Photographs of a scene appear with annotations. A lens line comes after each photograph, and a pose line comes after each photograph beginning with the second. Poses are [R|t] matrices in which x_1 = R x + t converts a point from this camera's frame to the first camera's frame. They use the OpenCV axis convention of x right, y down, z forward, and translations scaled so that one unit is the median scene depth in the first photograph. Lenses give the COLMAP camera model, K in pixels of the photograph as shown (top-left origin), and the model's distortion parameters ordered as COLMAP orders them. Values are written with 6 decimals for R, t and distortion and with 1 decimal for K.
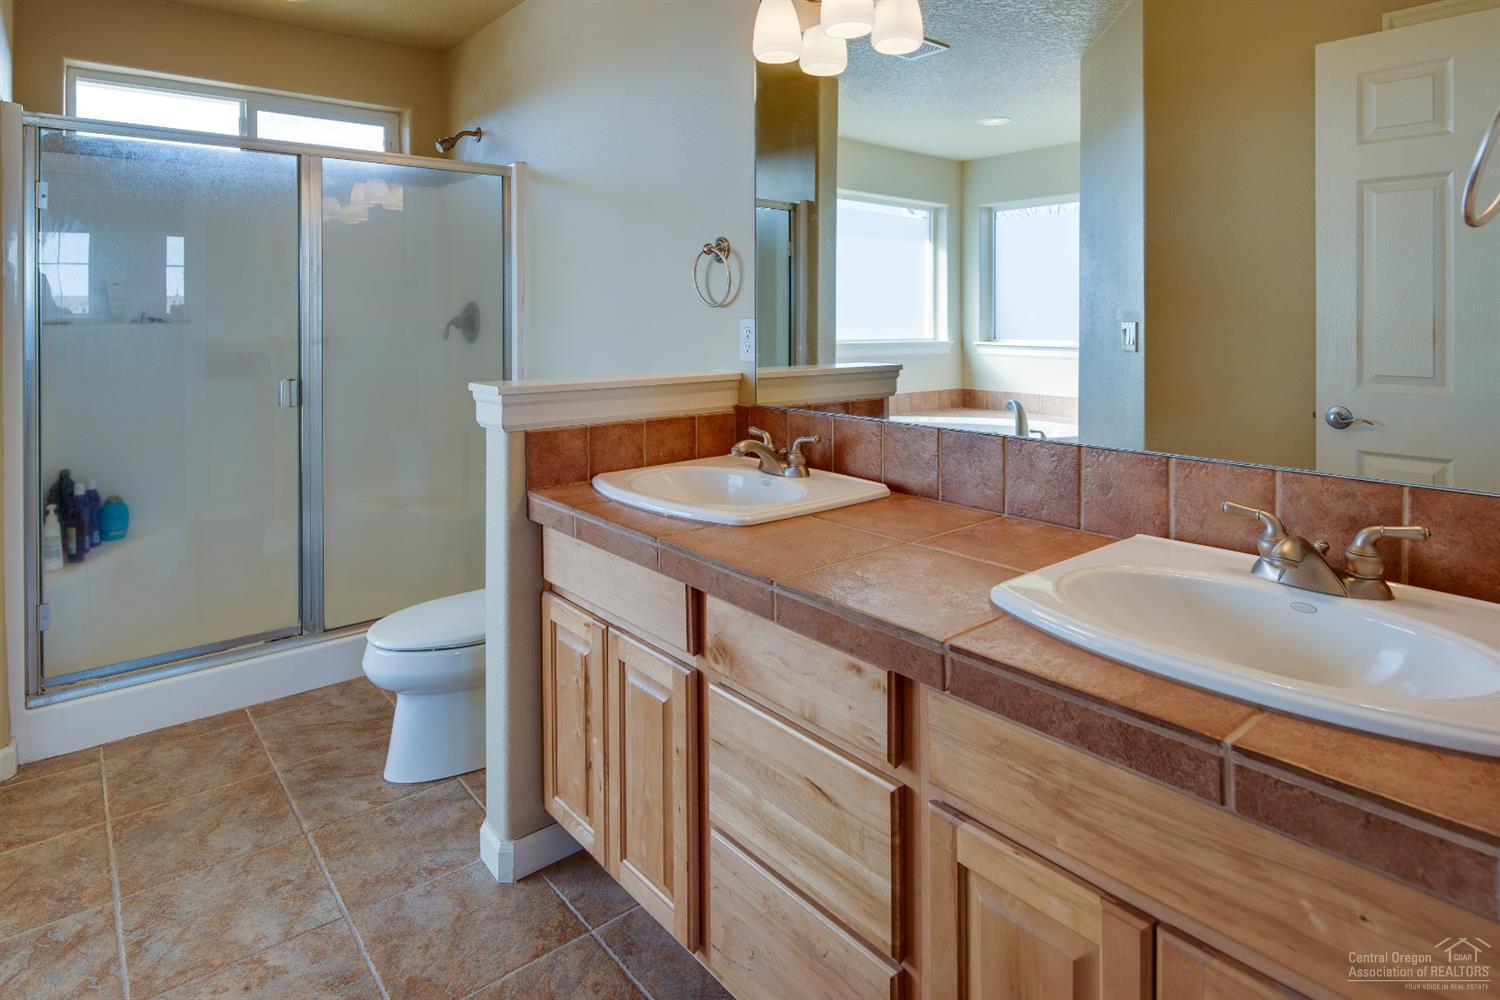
lens RADIAL K [[825.1, 0, 749.7], [0, 825.1, 324.1], [0, 0, 1]] dist [-0.001538, -0.002311]
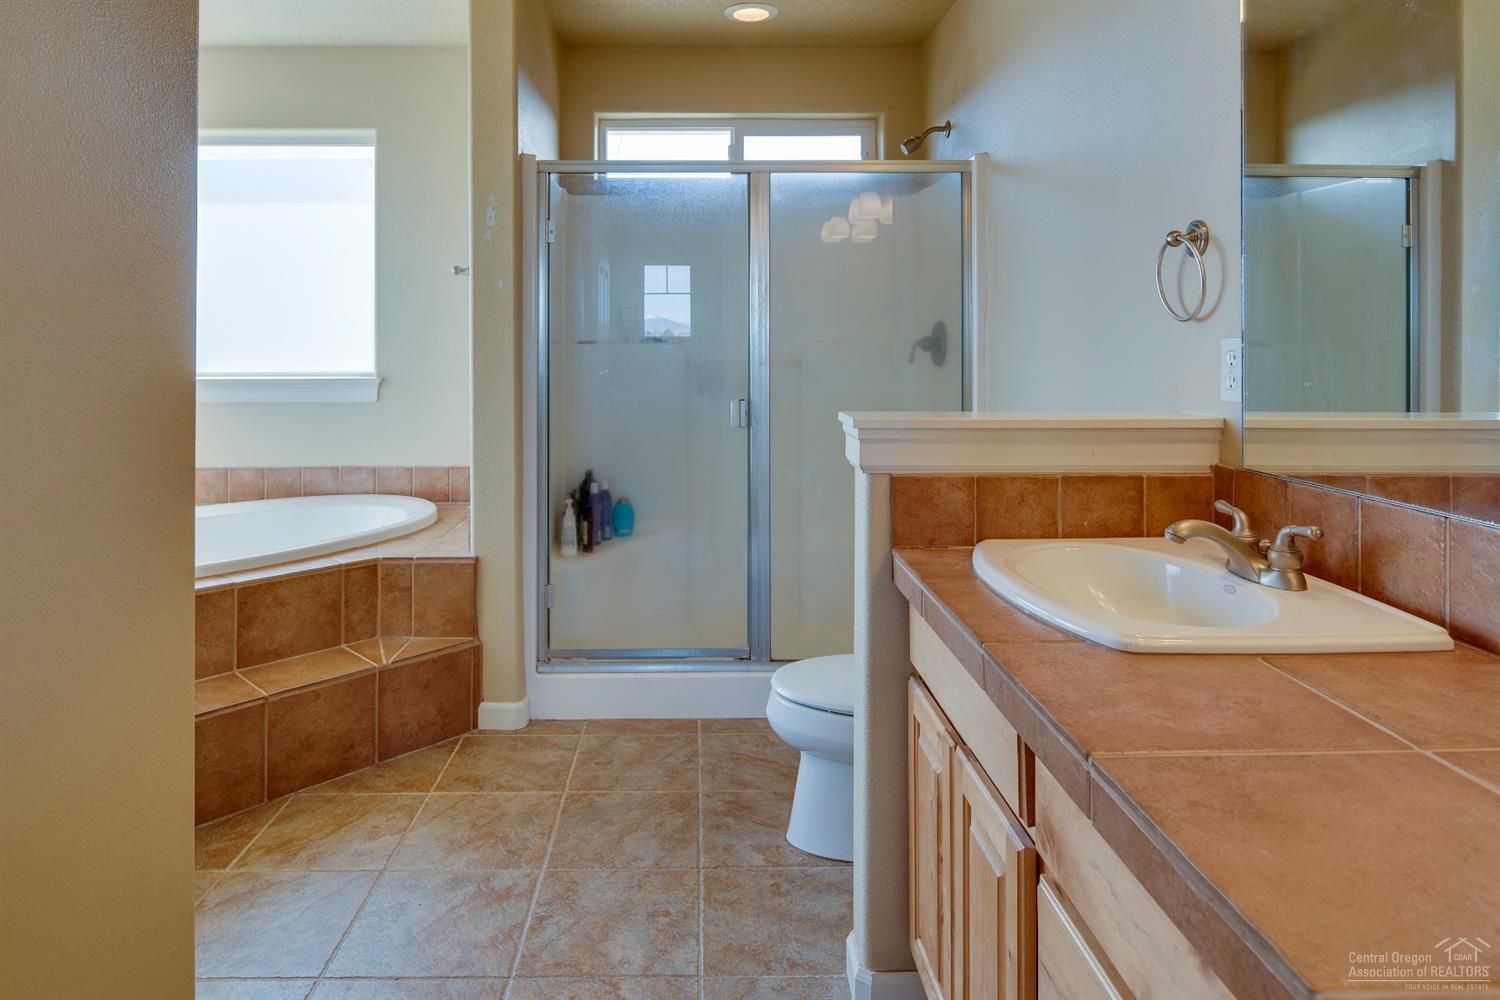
lens RADIAL K [[908.0, 0, 720.1], [0, 908.0, 343.3], [0, 0, 1]] dist [-0.000871, -0.001338]
pose [[0.783824, 0.005035, -0.620962, 0.132011], [-0.008300, 0.999963, -0.002368, 0.002843], [0.620927, 0.007010, 0.783837, 0.163958]]
